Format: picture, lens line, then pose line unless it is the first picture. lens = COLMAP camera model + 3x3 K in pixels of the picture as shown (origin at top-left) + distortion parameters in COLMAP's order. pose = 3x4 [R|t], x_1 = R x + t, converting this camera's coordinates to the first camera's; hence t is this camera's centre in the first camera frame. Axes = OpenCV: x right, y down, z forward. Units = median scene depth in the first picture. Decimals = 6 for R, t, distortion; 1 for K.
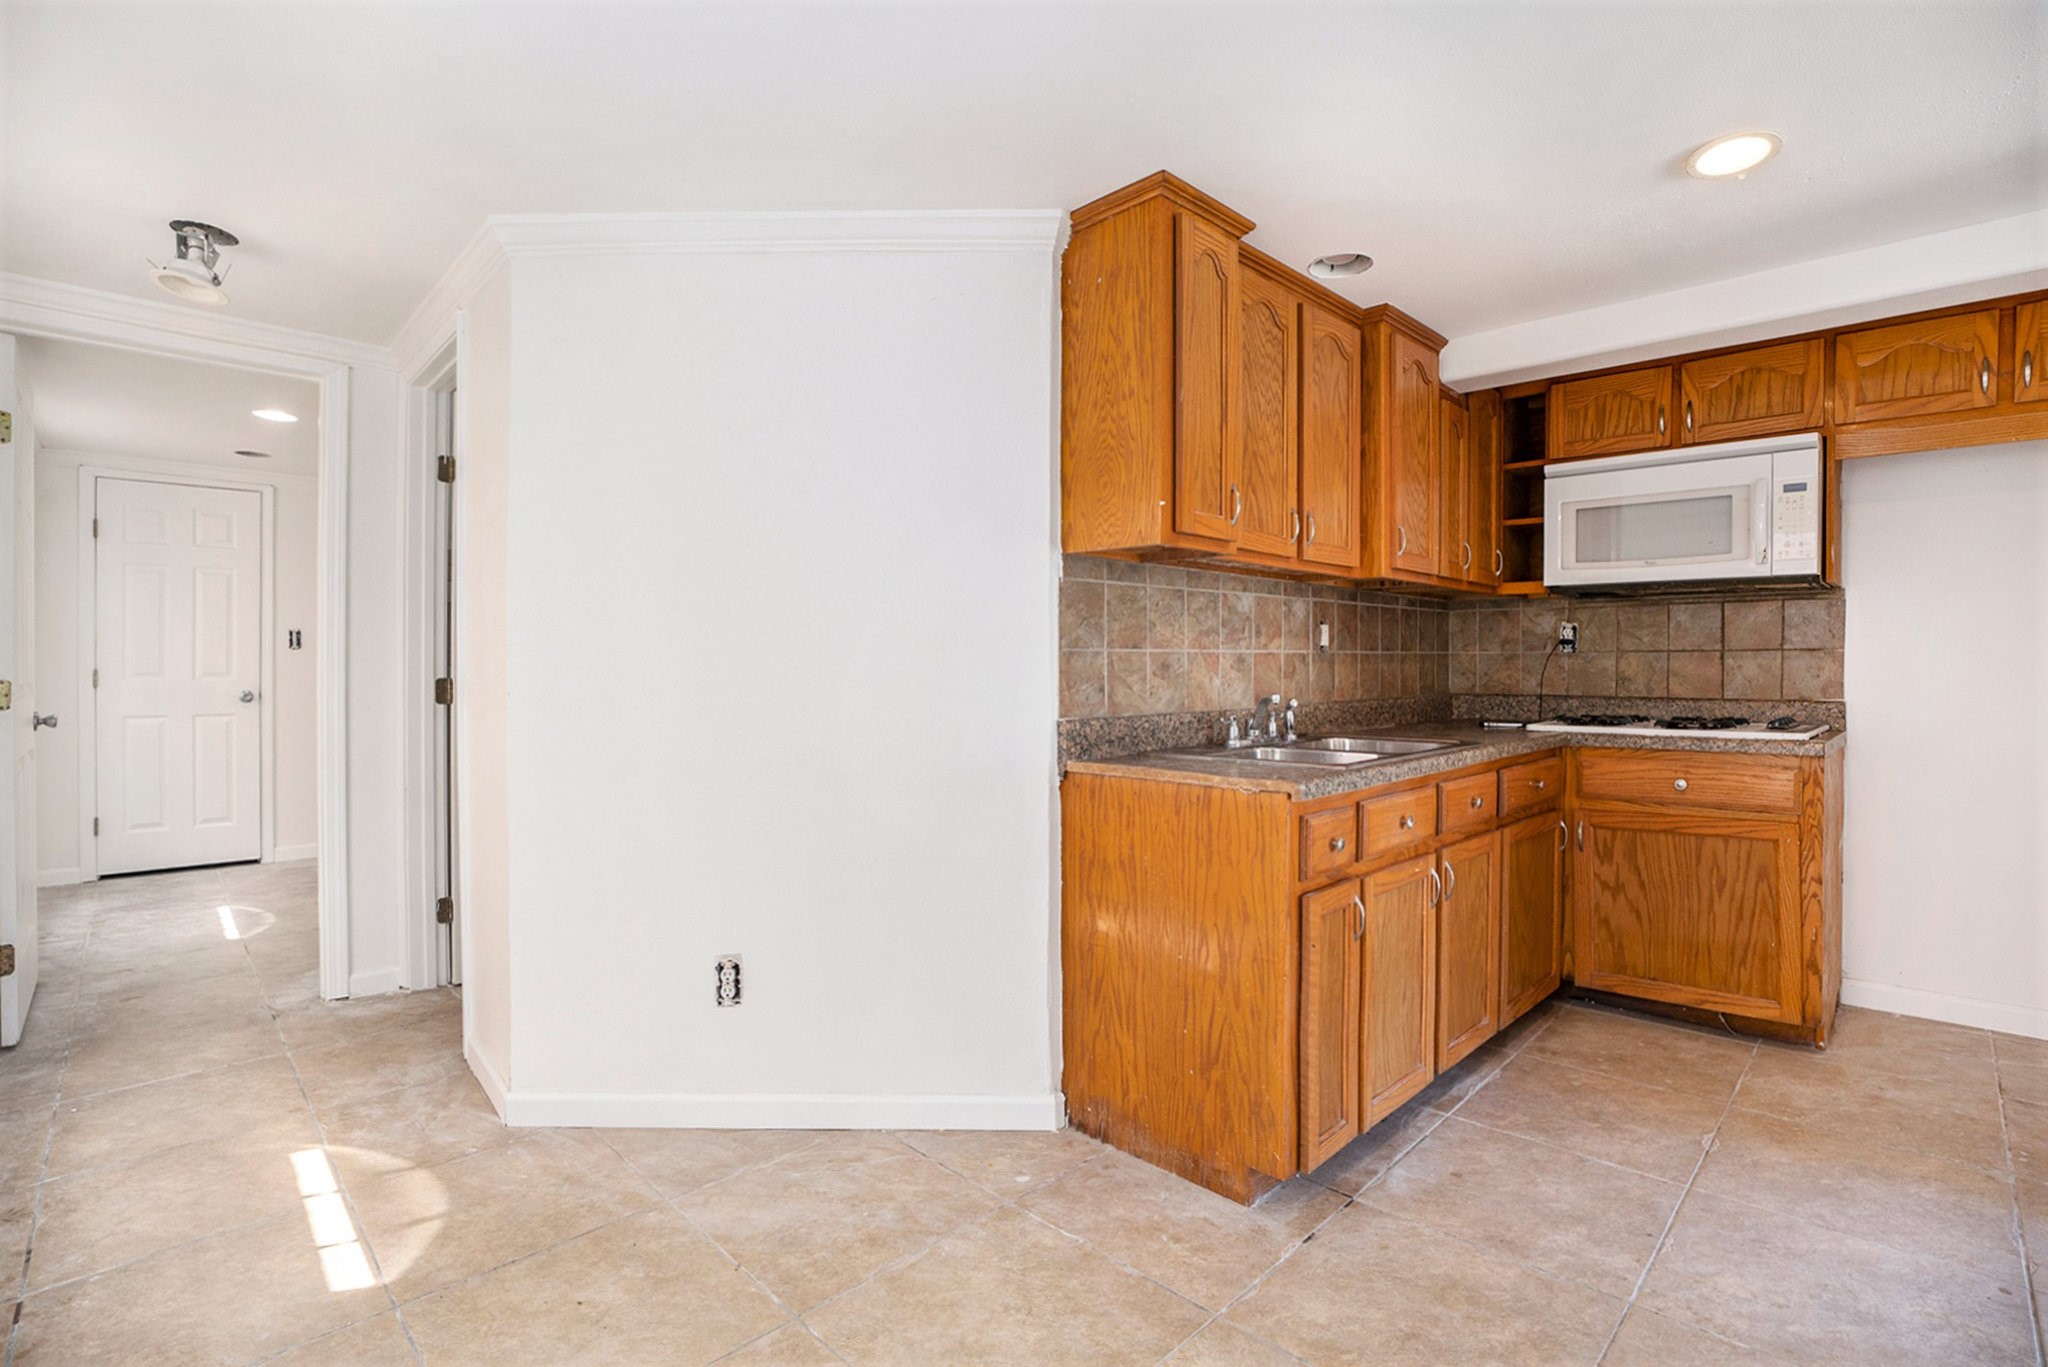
lens RADIAL K [[950.6, 0, 1041.9], [0, 950.6, 666.3], [0, 0, 1]] dist [-0.056570, 0.012548]
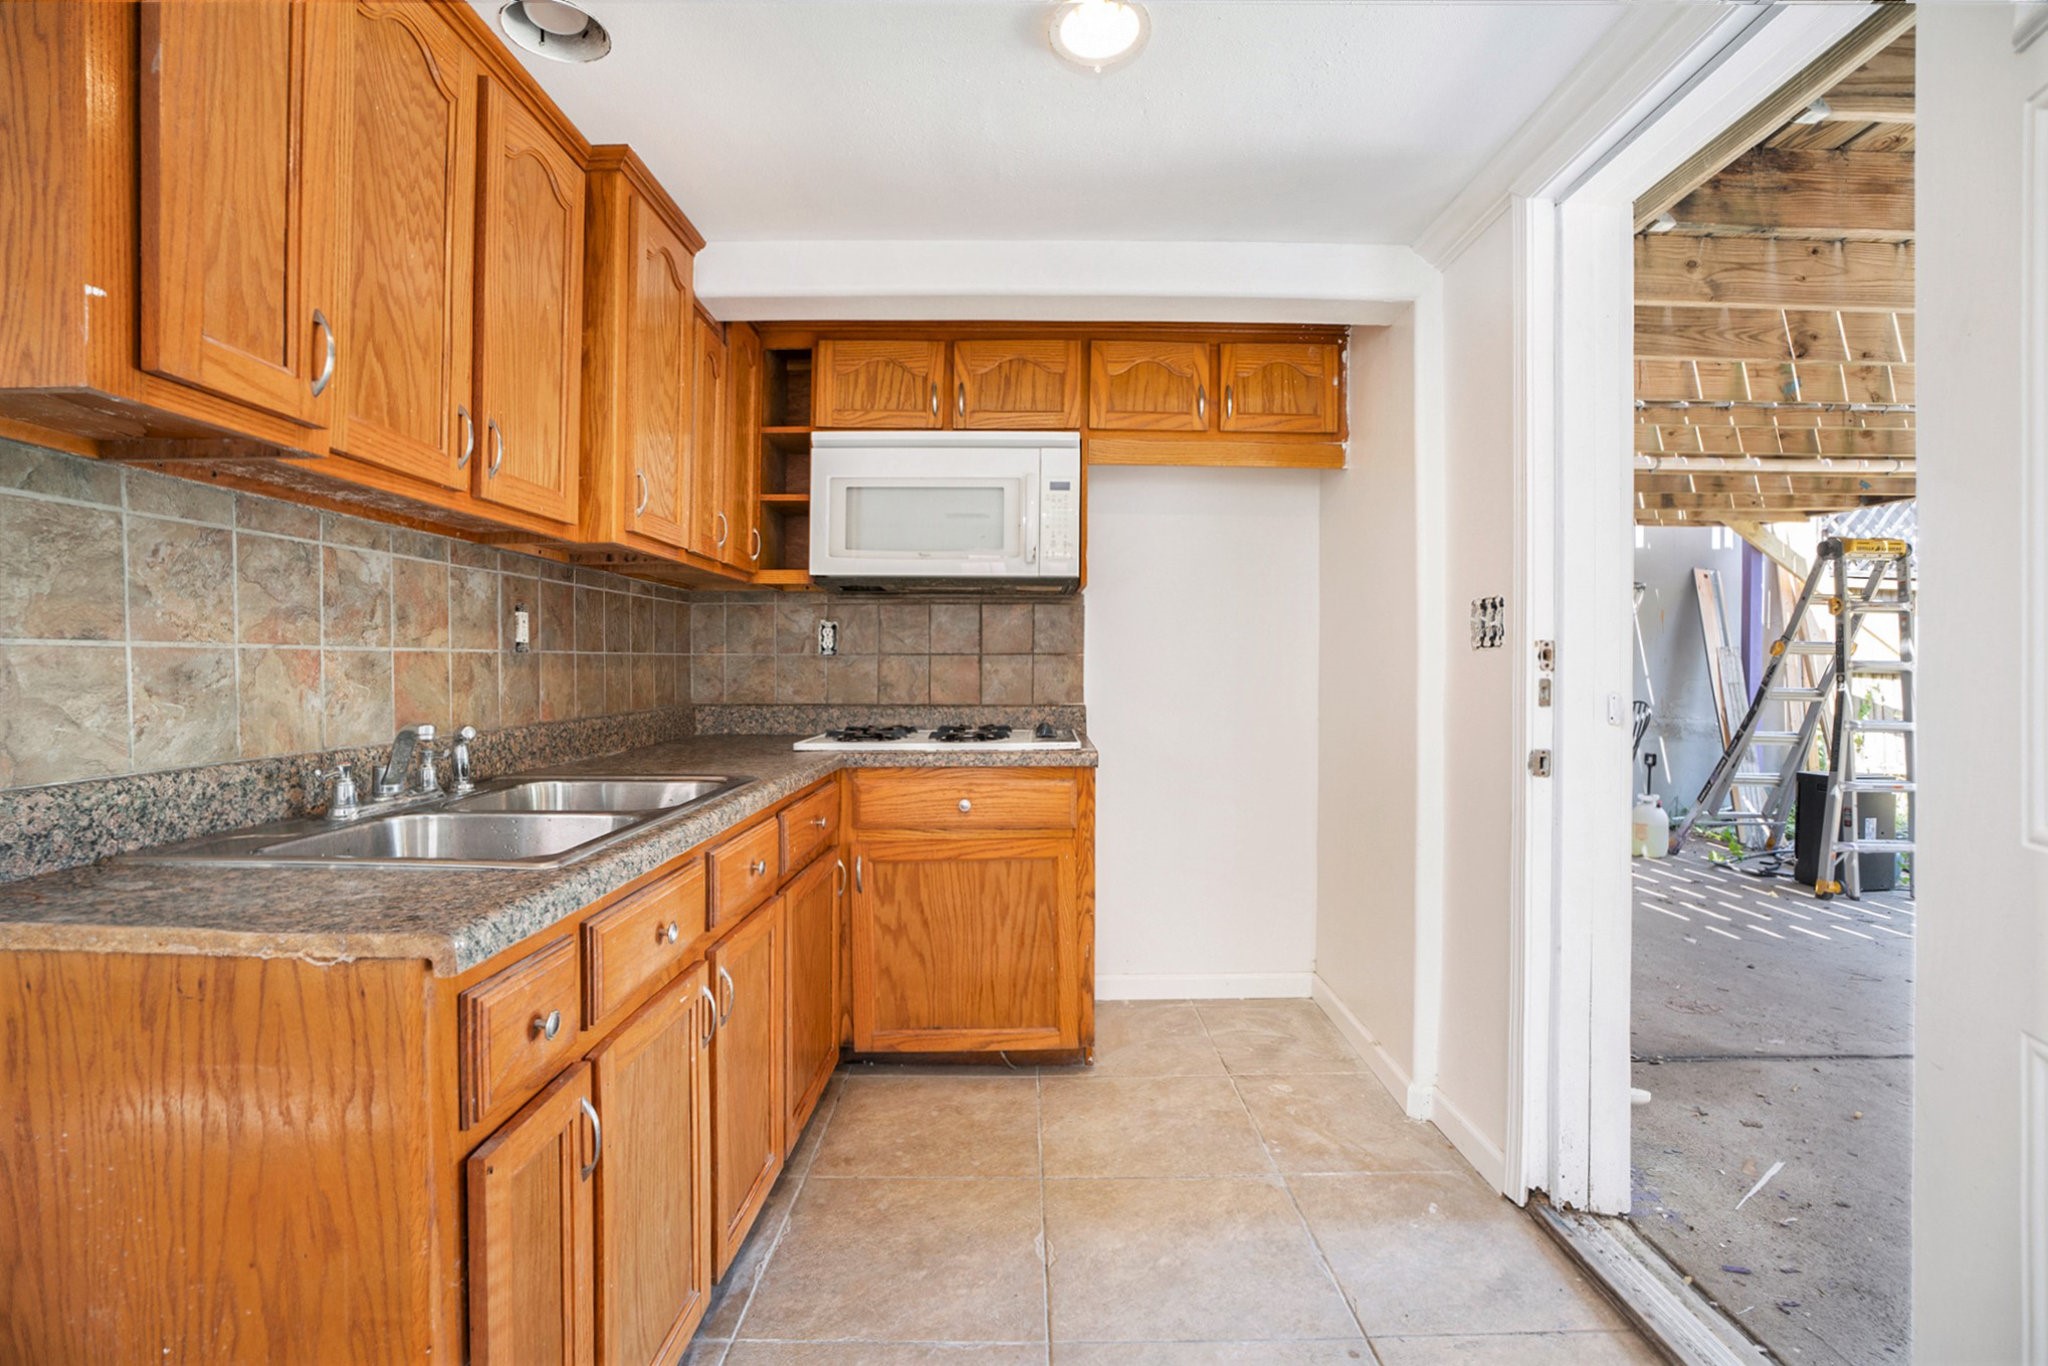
lens RADIAL K [[936.9, 0, 1036.9], [0, 936.9, 671.3], [0, 0, 1]] dist [-0.029373, 0.002040]
pose [[0.703713, -0.003347, 0.710476, 0.103233], [0.000075, 0.999989, 0.004637, -0.004863], [-0.710484, -0.003210, 0.703706, 0.325214]]
